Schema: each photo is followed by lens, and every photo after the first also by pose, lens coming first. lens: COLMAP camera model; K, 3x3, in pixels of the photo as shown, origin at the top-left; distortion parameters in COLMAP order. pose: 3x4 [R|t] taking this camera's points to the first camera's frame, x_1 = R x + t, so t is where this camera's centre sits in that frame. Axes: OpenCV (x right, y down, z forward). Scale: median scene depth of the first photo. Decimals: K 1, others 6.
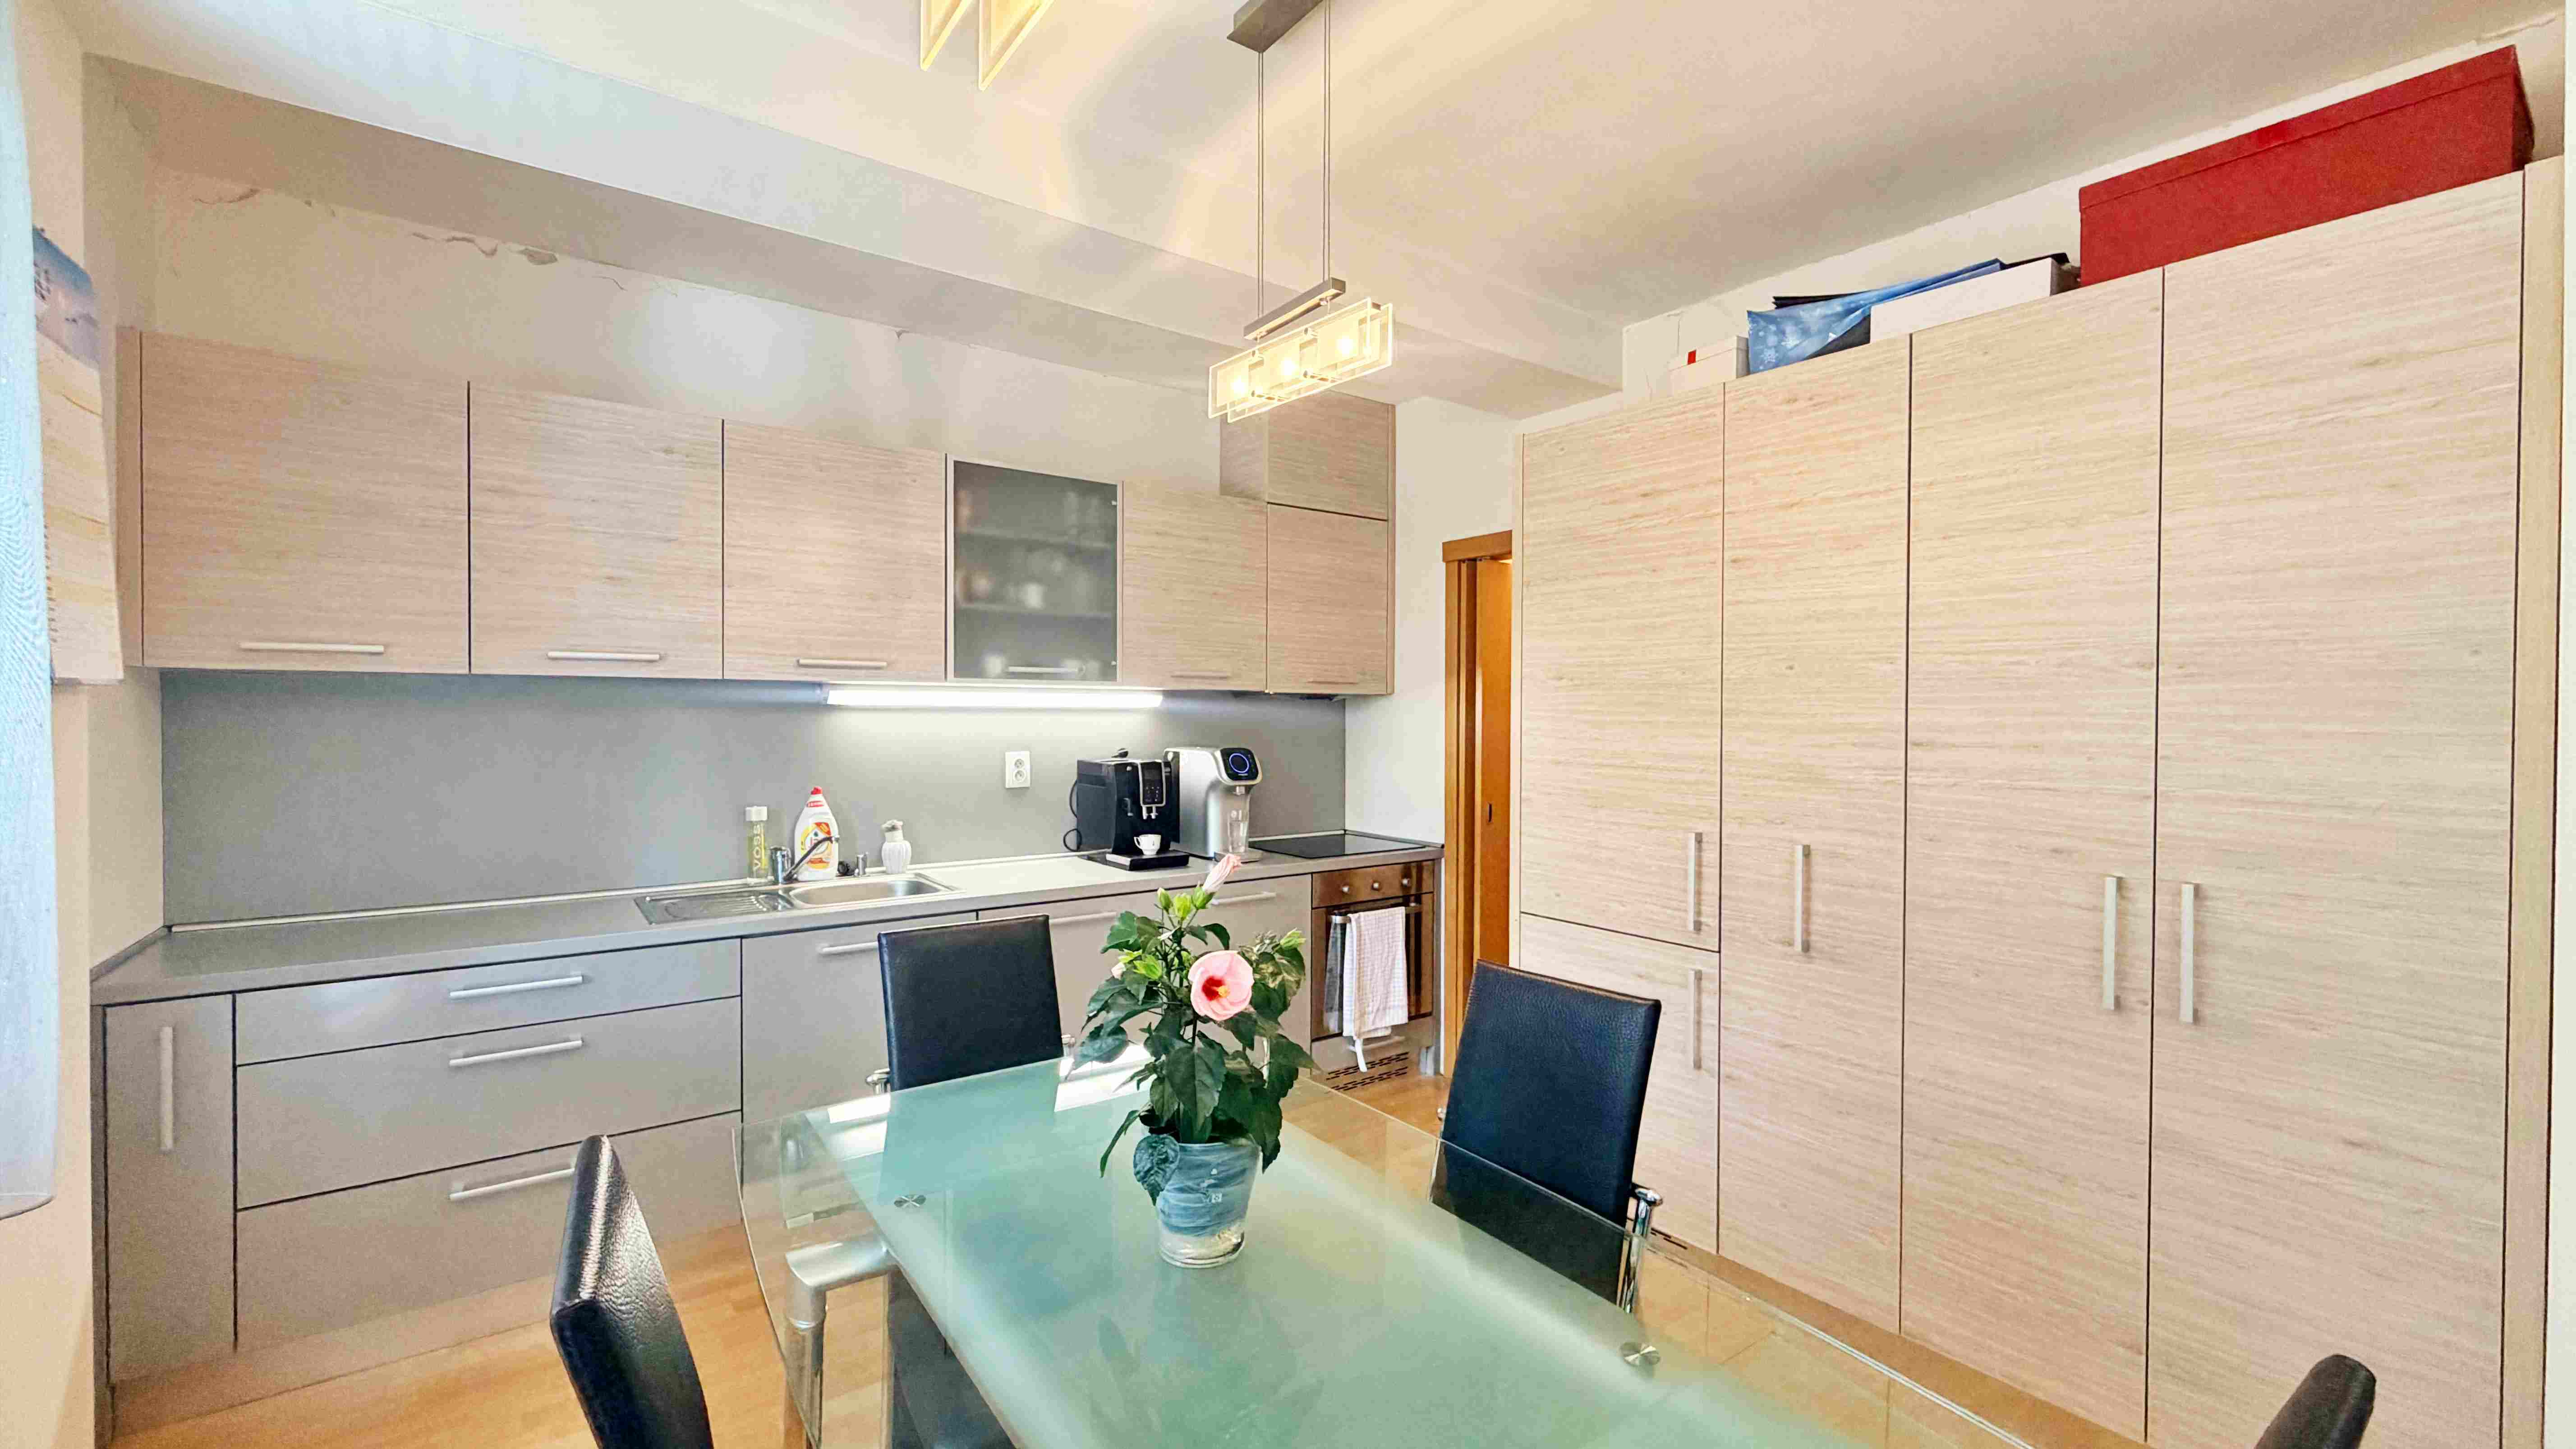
lens RADIAL K [[1033.9, 0, 1275.6], [0, 1033.9, 726.0], [0, 0, 1]] dist [-0.001691, 0.000650]
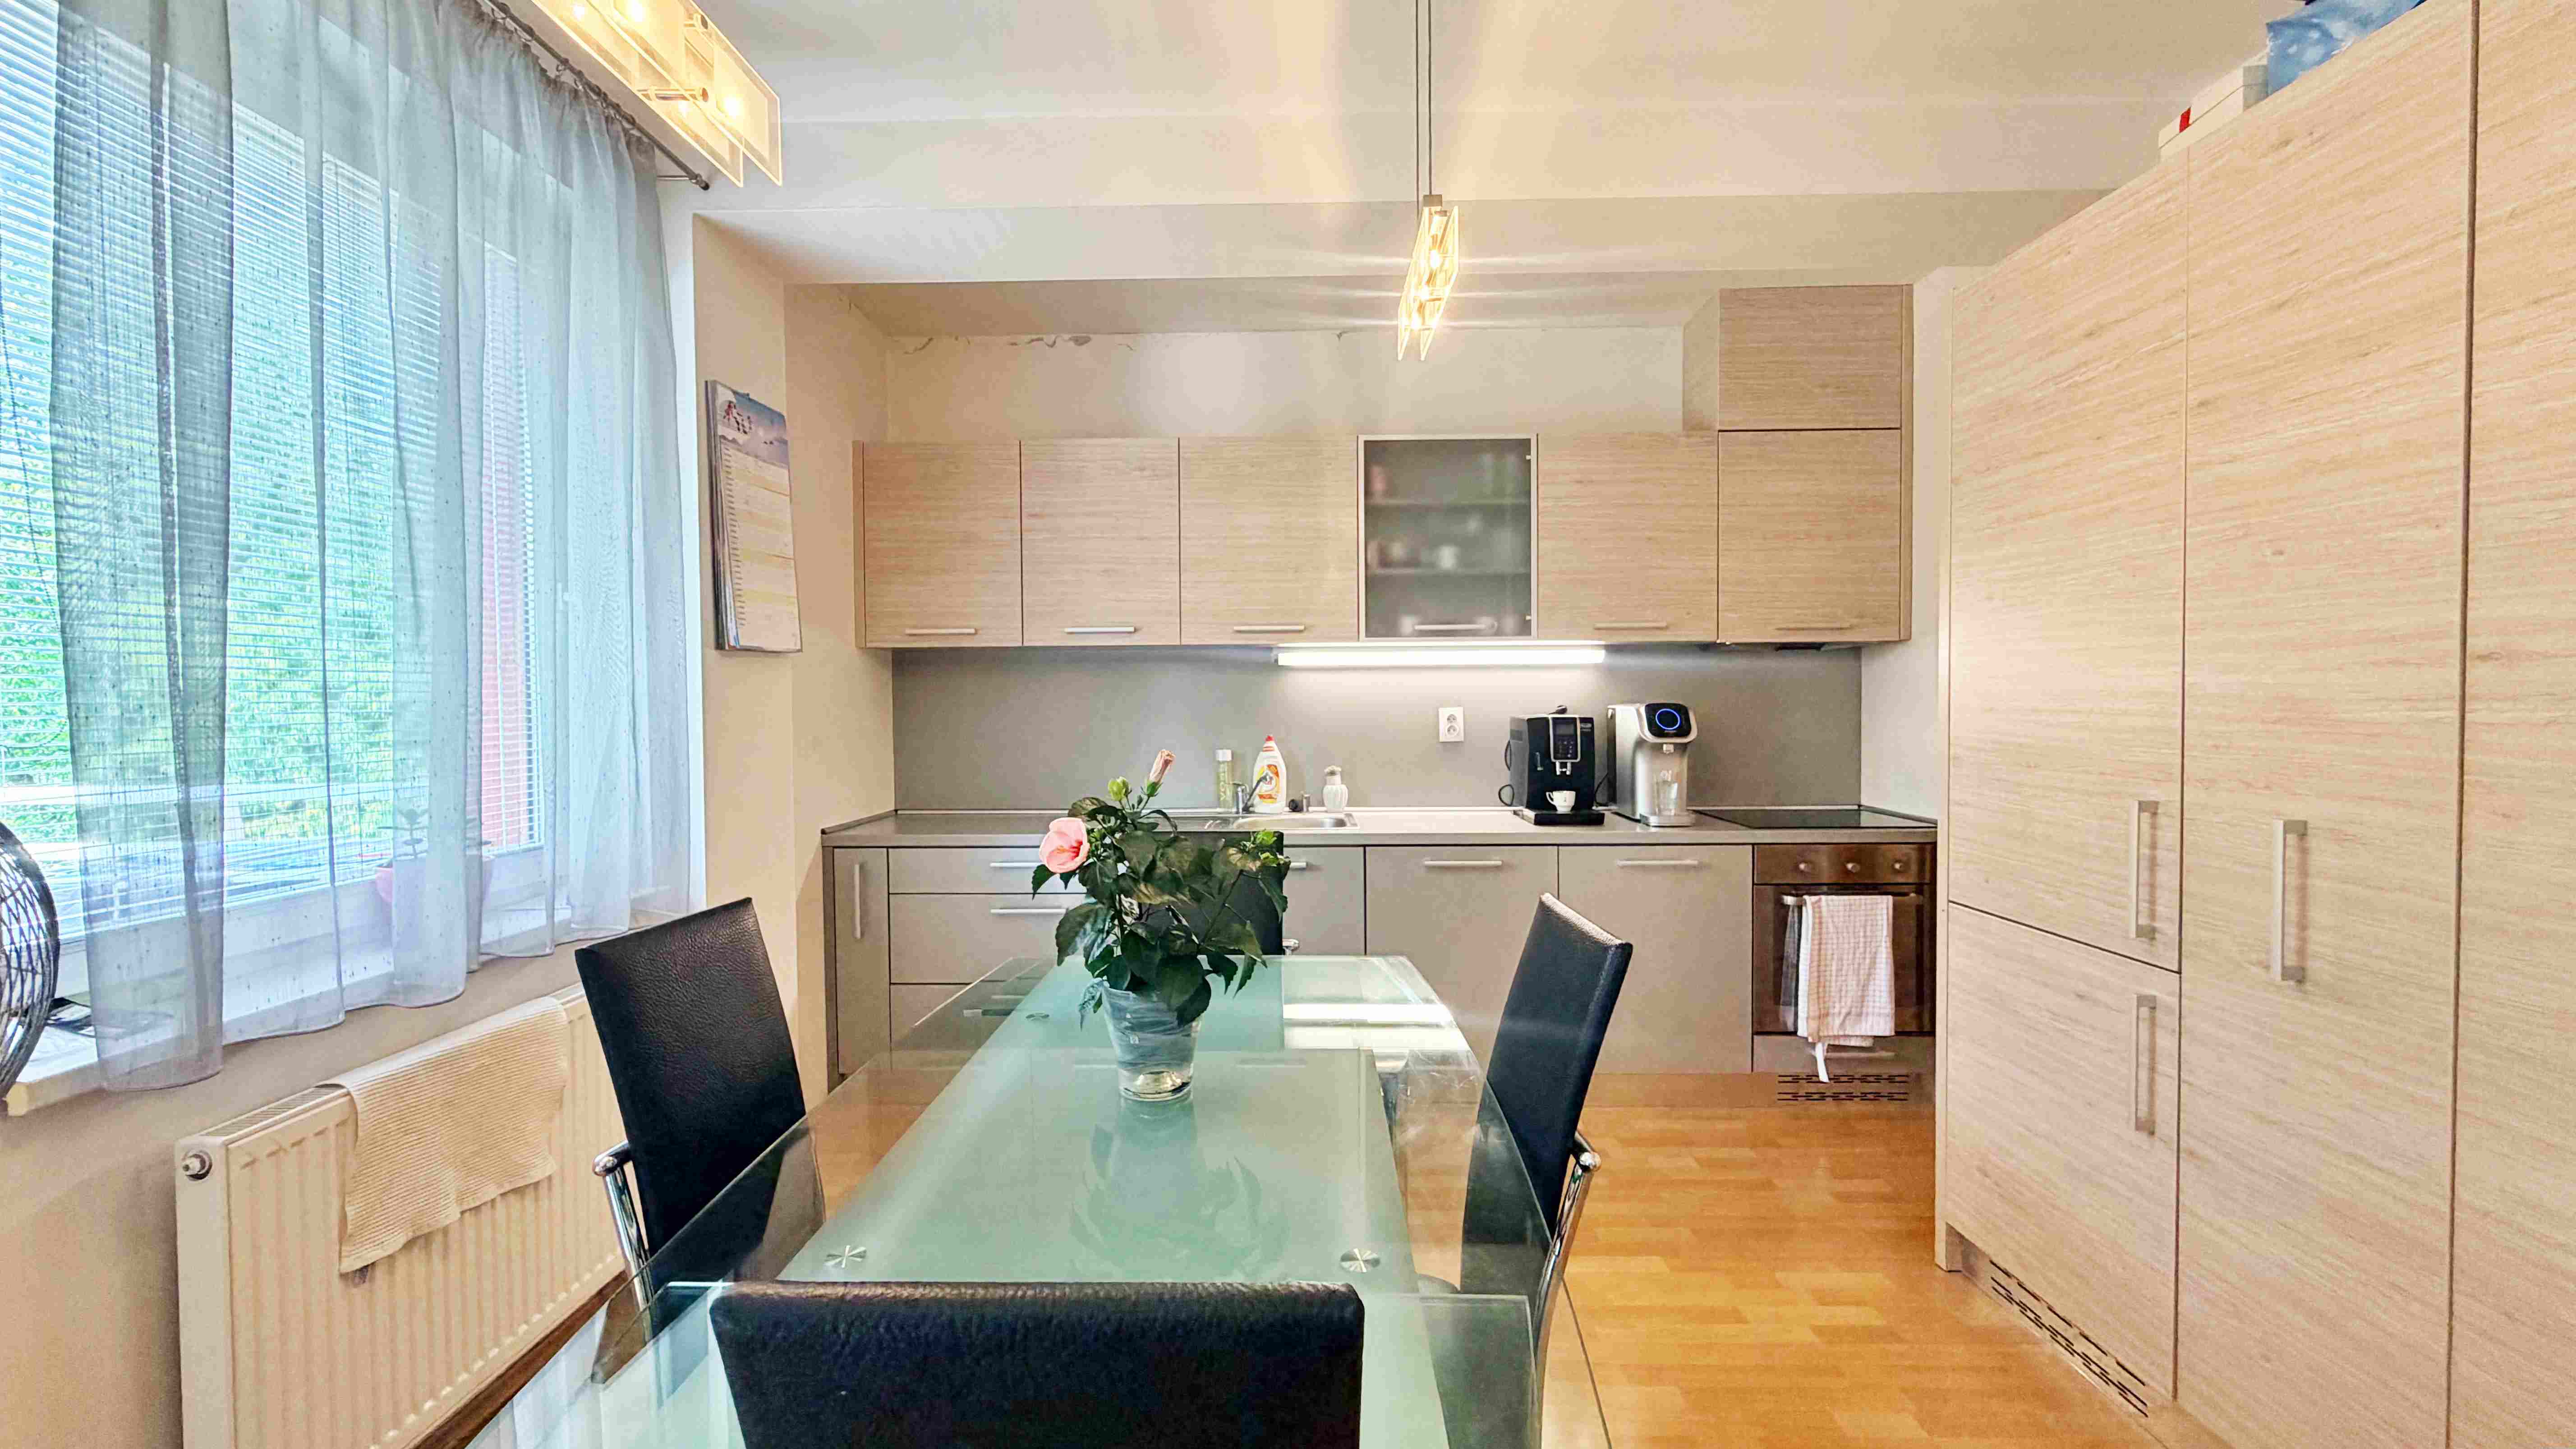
lens RADIAL K [[1033.9, 0, 1275.6], [0, 1033.9, 726.0], [0, 0, 1]] dist [-0.001691, 0.000650]
pose [[0.792480, 0.006345, -0.609864, 0.288446], [0.003651, 0.999879, 0.015148, 0.030994], [0.609886, -0.014231, 0.792361, 0.061608]]
